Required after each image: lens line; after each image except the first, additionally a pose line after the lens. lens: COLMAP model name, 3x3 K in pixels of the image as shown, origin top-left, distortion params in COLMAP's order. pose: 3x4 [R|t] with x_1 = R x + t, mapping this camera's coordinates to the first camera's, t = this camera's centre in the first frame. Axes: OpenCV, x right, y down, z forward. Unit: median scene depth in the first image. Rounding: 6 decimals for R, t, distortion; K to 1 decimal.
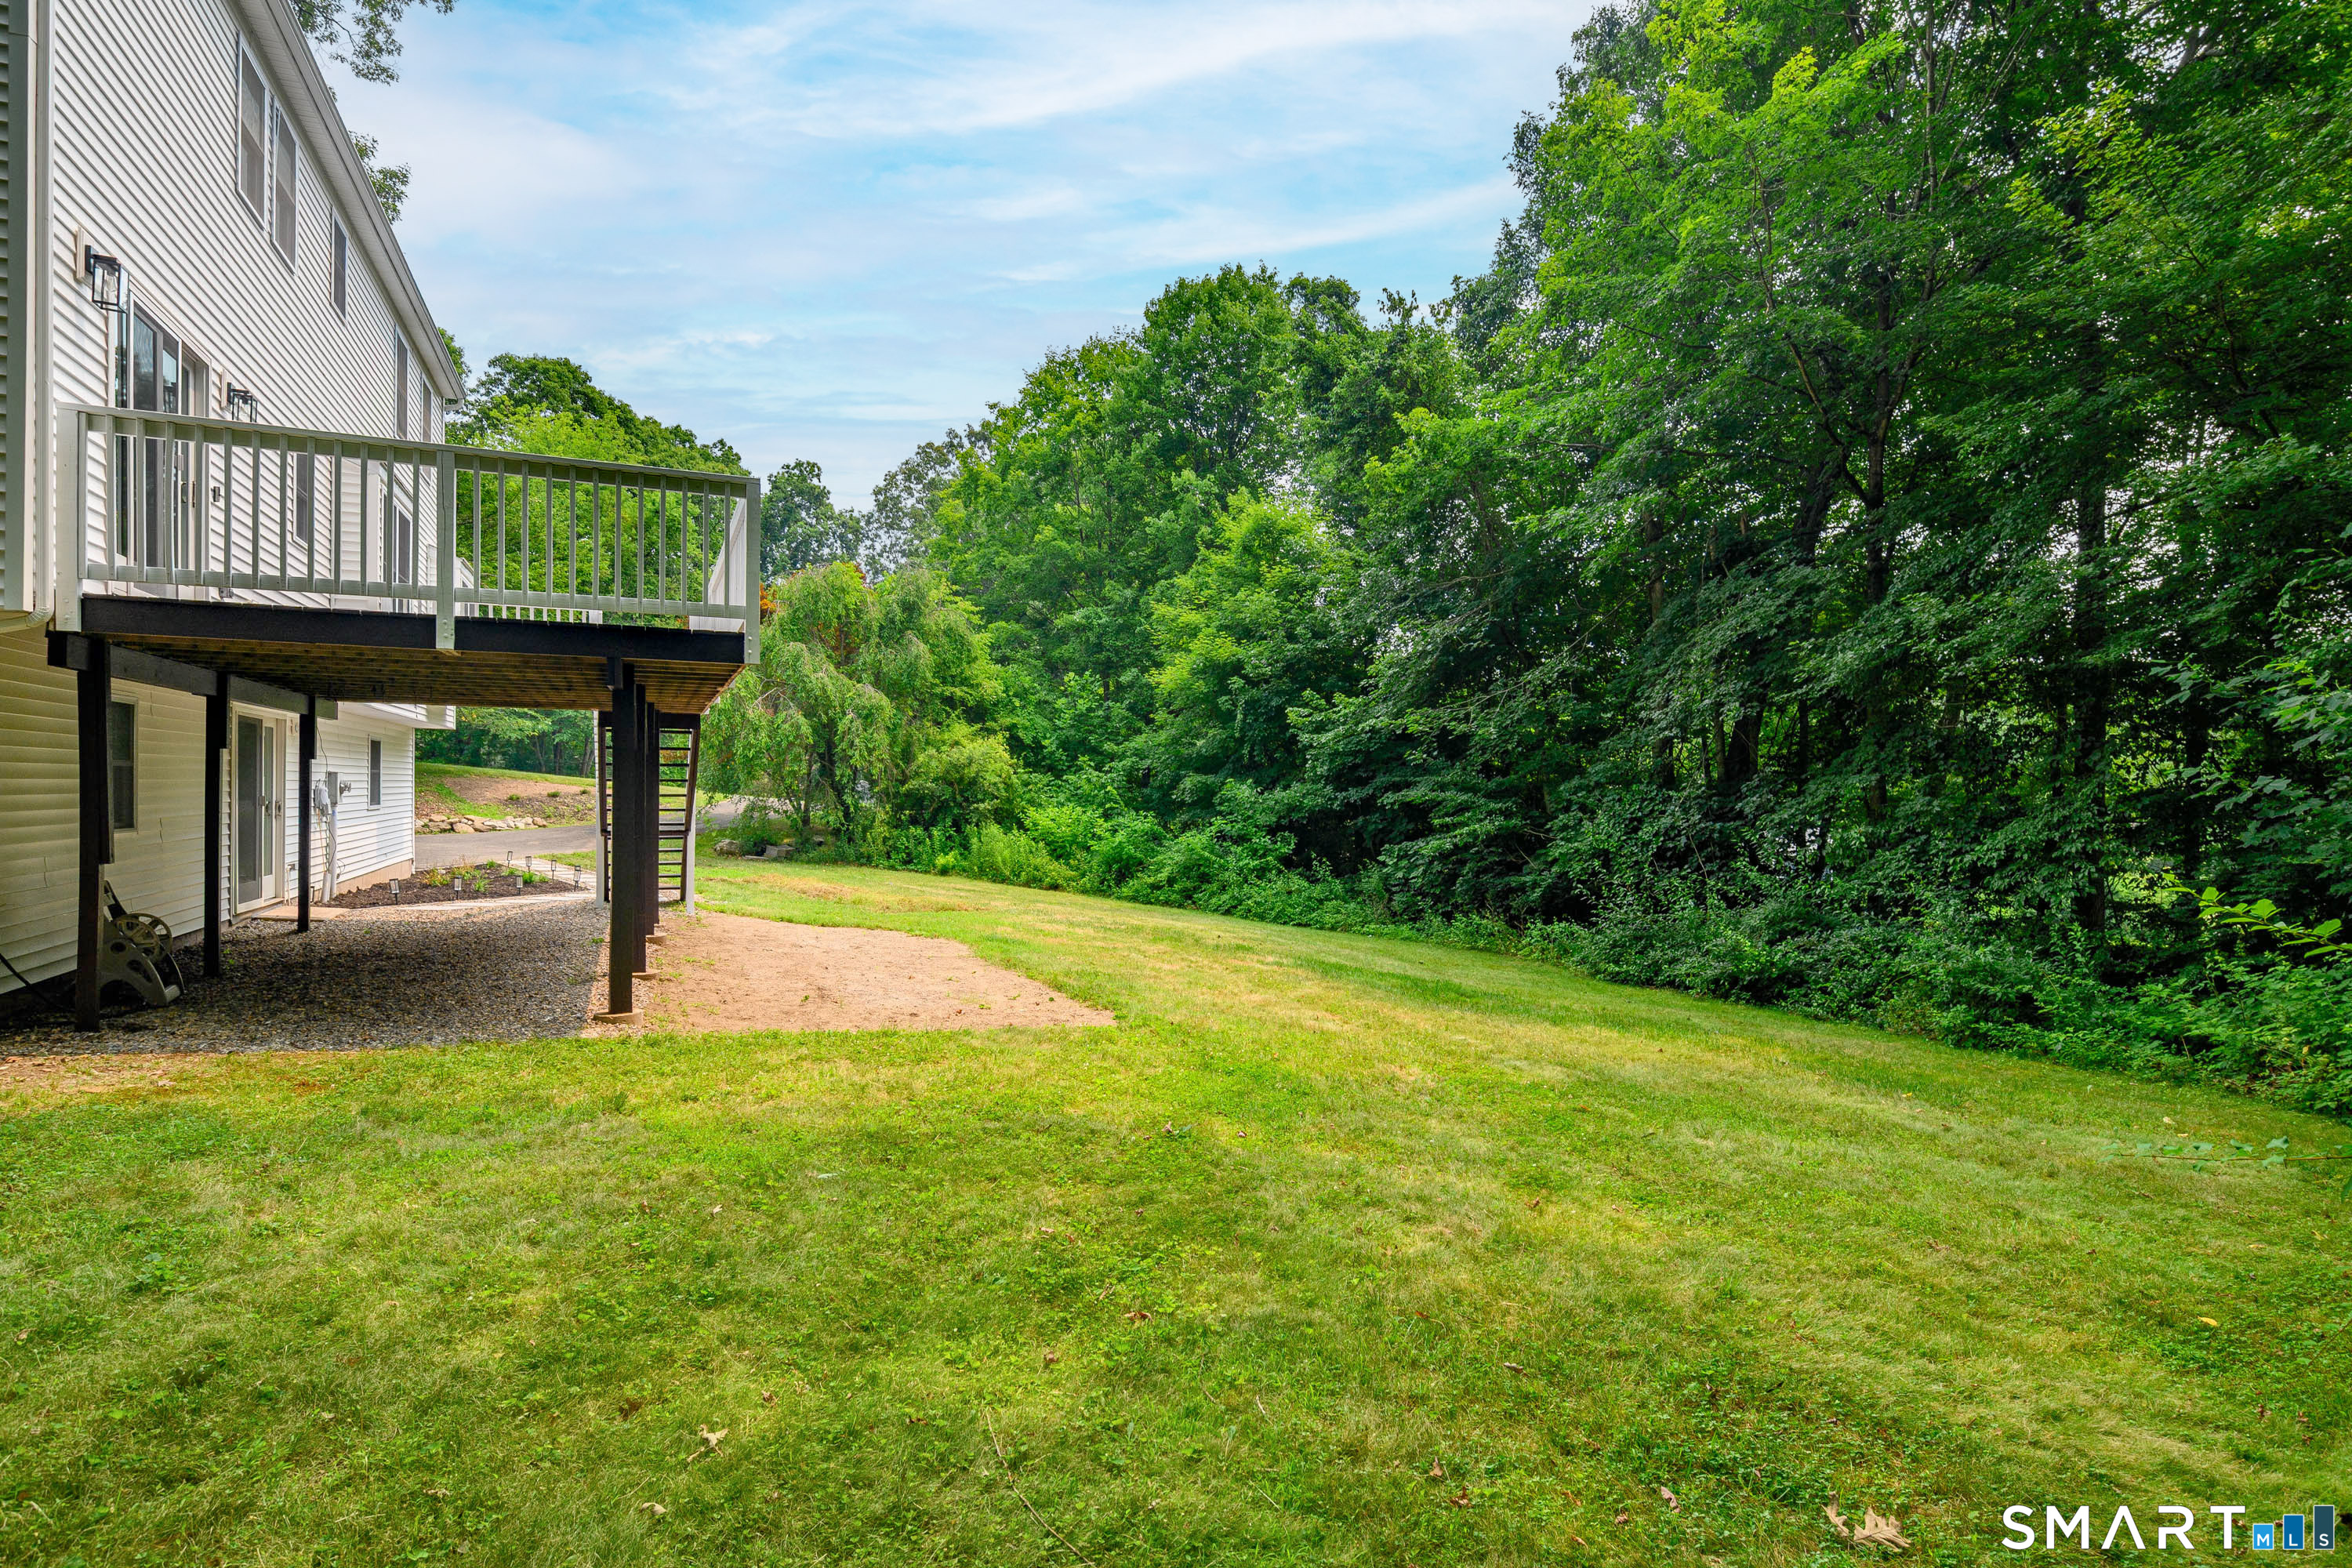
lens RADIAL K [[1127.1, 0, 1167.1], [0, 1127.1, 786.5], [0, 0, 1]] dist [0.002033, 0.000676]
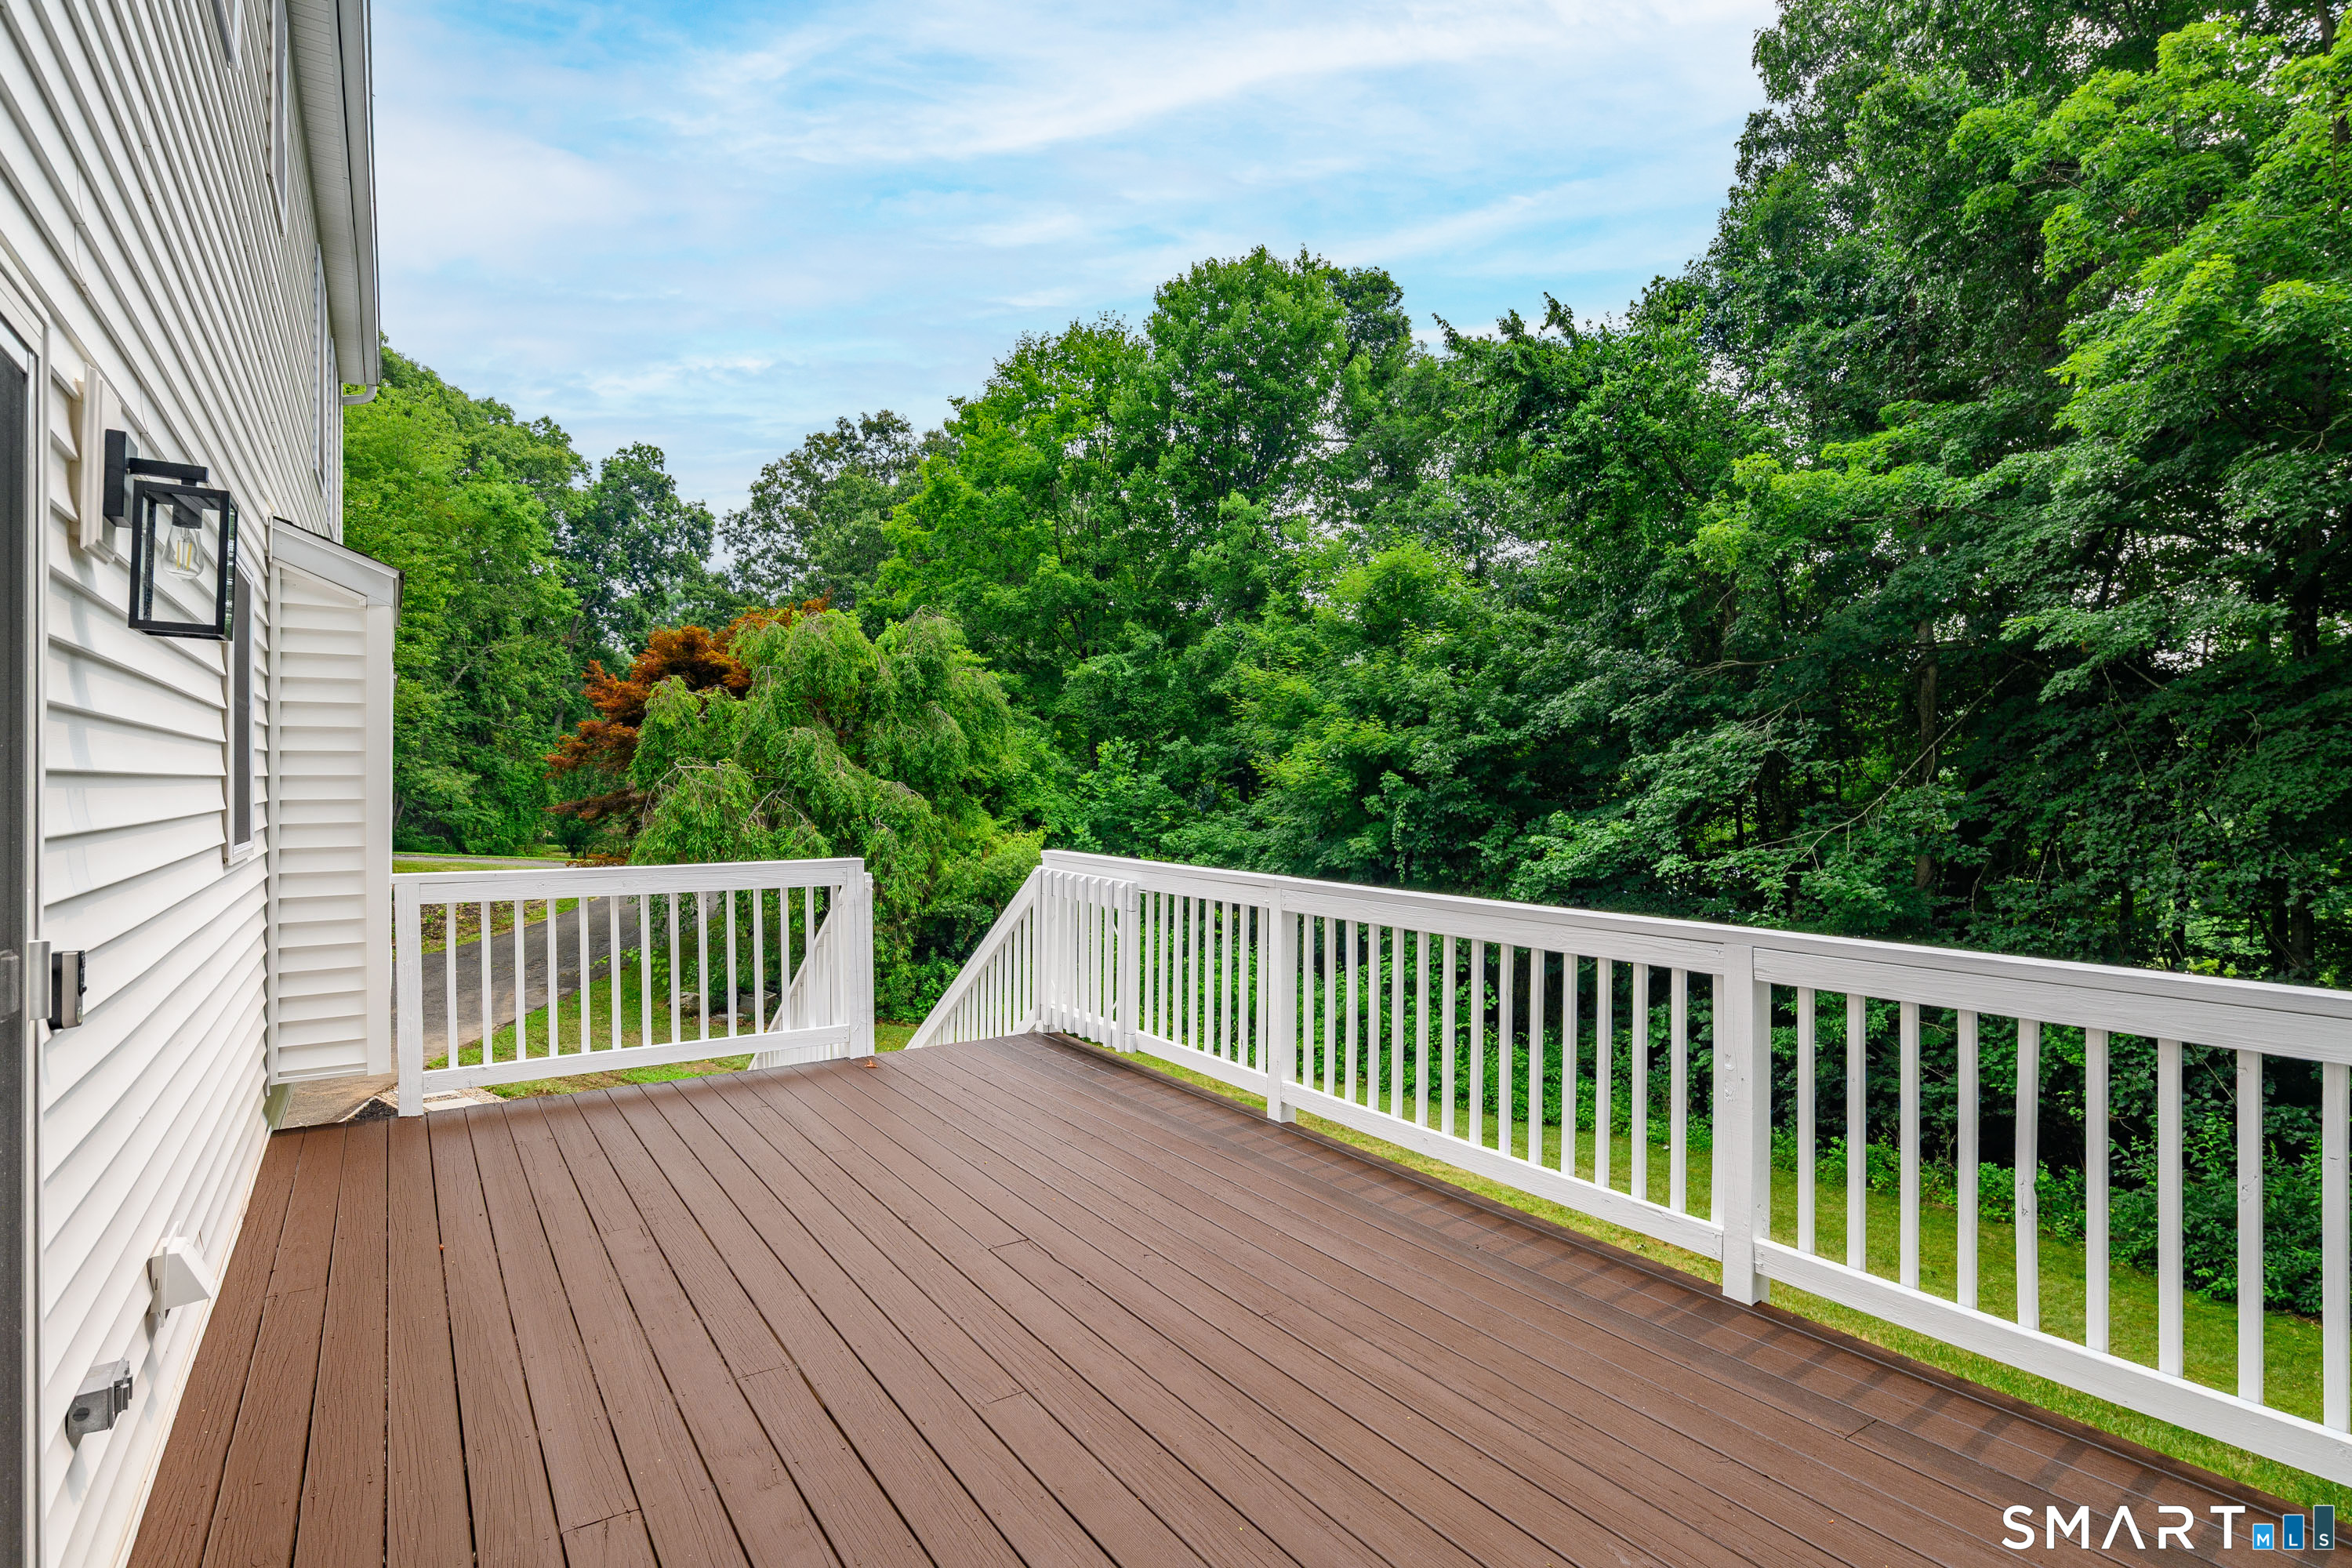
lens RADIAL K [[1148.5, 0, 1176.0], [0, 1148.5, 784.0], [0, 0, 1]] dist [0.001144, 0.000095]
pose [[0.987708, -0.009469, 0.156023, -0.136017], [0.009455, 0.999955, 0.000832, -0.059072], [-0.156024, 0.000654, 0.987753, 0.153152]]
